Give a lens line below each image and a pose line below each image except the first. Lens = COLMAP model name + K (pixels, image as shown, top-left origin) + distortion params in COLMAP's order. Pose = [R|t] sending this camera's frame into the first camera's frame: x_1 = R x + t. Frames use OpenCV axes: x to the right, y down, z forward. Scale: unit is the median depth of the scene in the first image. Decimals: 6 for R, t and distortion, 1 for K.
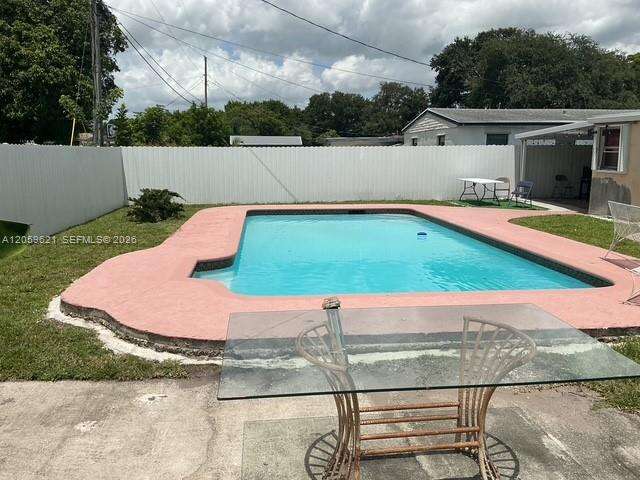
lens RADIAL K [[531.3, 0, 320.5], [0, 531.3, 239.0], [0, 0, 1]] dist [0.139497, -0.293192]
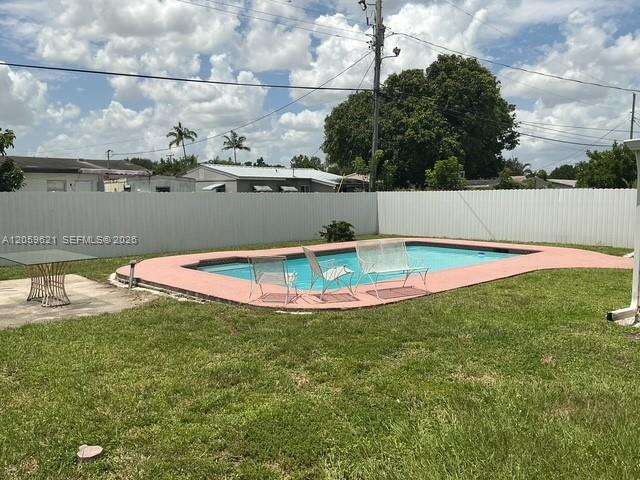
lens RADIAL K [[551.4, 0, 323.1], [0, 551.4, 242.4], [0, 0, 1]] dist [0.135458, -0.288203]
pose [[0.596765, 0.070250, -0.799335, 0.819115], [-0.126109, 0.991992, -0.006968, -0.015559], [0.792444, 0.104962, 0.600845, 0.051074]]
